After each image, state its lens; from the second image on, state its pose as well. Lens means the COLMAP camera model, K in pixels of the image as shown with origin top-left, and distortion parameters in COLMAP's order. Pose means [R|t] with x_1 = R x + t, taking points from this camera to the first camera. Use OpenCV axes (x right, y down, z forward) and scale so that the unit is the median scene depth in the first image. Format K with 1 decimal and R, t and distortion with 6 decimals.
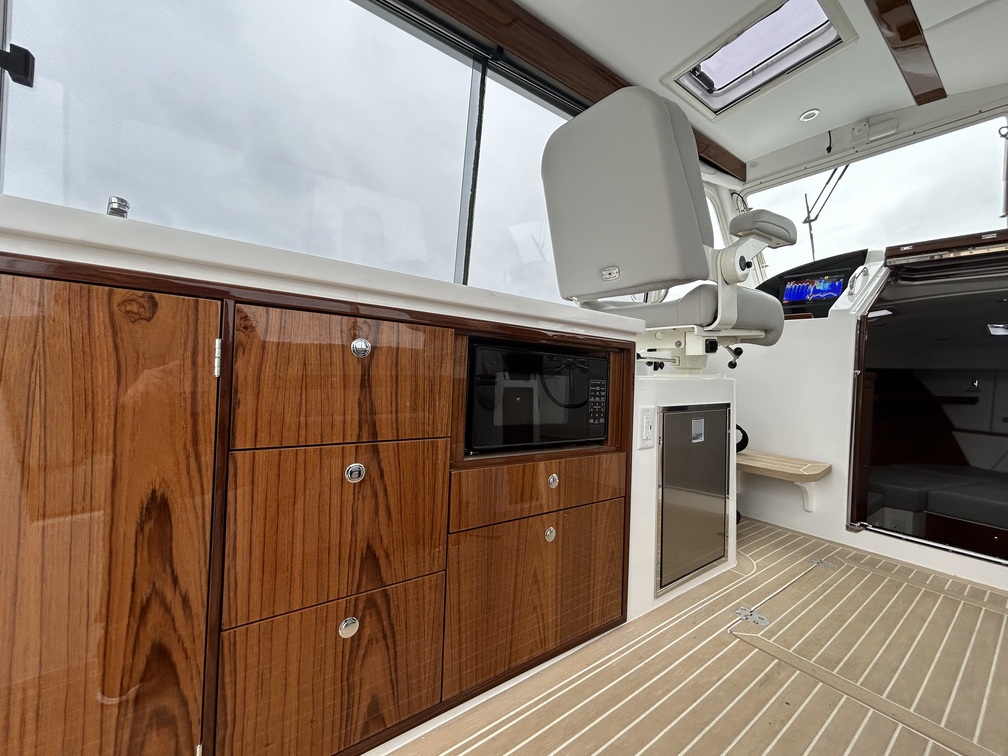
lens RADIAL K [[425.4, 0, 508.3], [0, 425.4, 376.9], [0, 0, 1]] dist [0.001434, 0.000289]
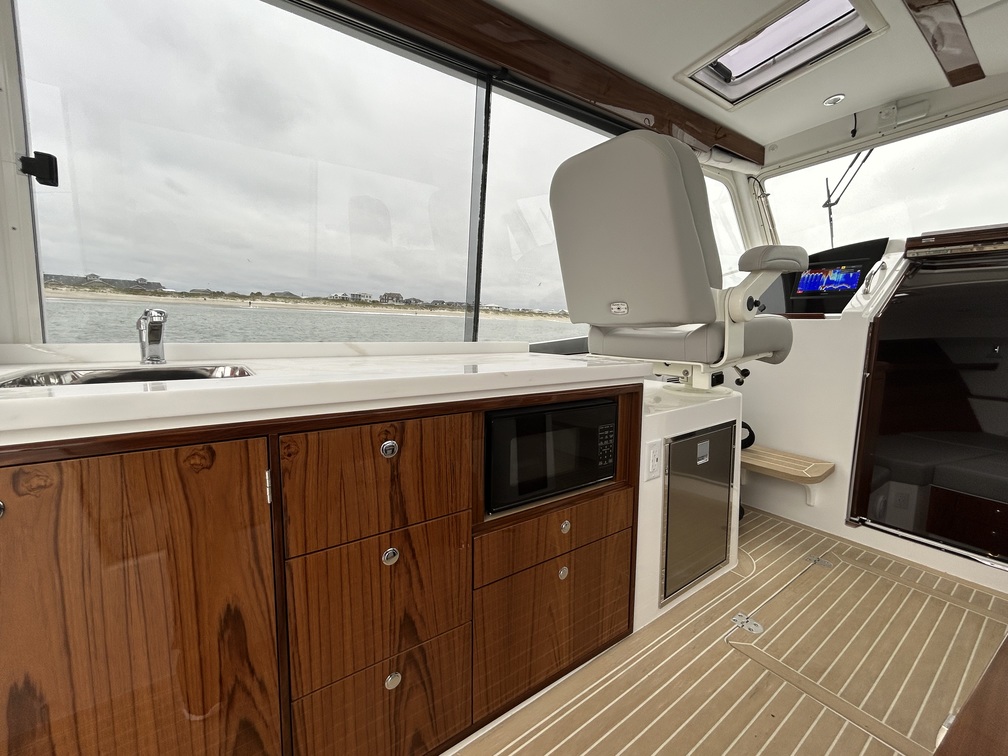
lens RADIAL K [[425.4, 0, 508.4], [0, 425.4, 377.7], [0, 0, 1]] dist [0.001434, 0.000289]
pose [[0.999262, -0.024704, -0.029398, 0.000388], [0.027850, 0.993324, 0.111947, -0.223474], [0.026436, -0.112683, 0.993279, -0.042548]]
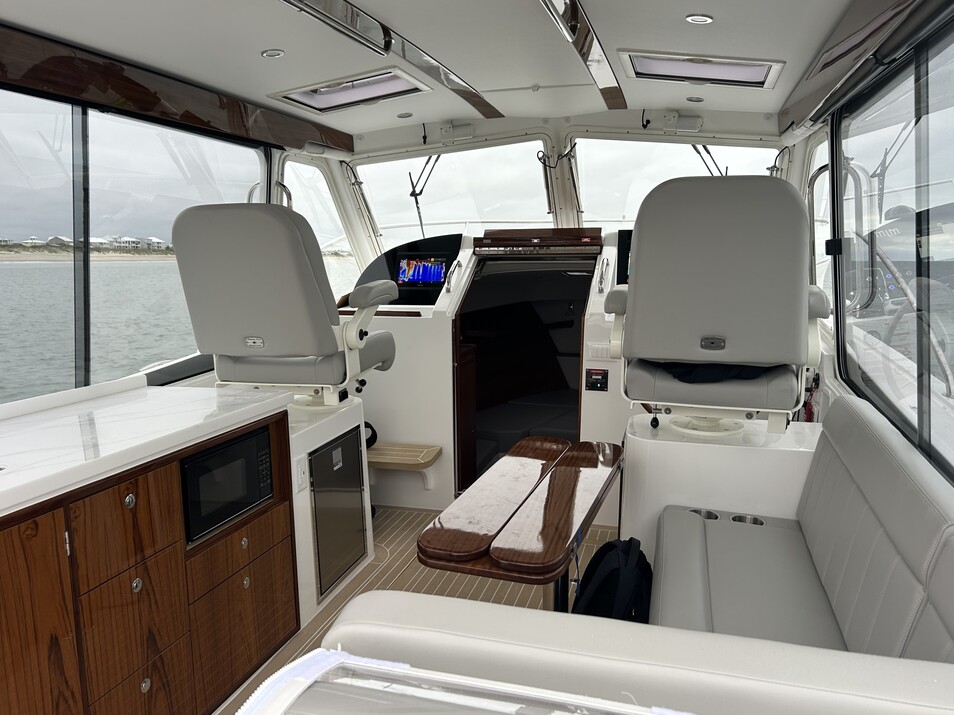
lens RADIAL K [[751.0, 0, 477.4], [0, 751.0, 354.2], [0, 0, 1]] dist [0.020886, -0.021773]
pose [[0.795340, -0.130613, 0.591925, -0.517243], [0.053837, 0.987871, 0.145644, -0.522492], [-0.603769, -0.083969, 0.792725, -1.010304]]
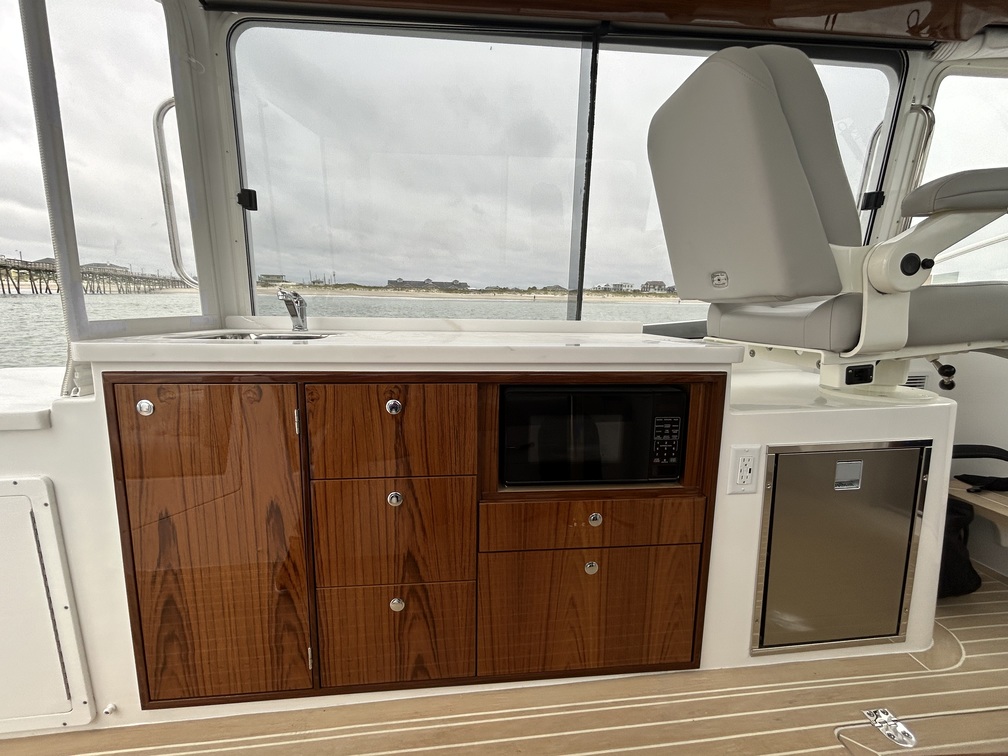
lens RADIAL K [[425.4, 0, 506.3], [0, 425.4, 377.6], [0, 0, 1]] dist [0.001434, 0.000289]
pose [[0.851386, 0.052208, -0.521936, 0.369251], [0.021191, 0.990799, 0.133673, -0.194482], [0.524112, -0.124868, 0.842446, 0.065722]]
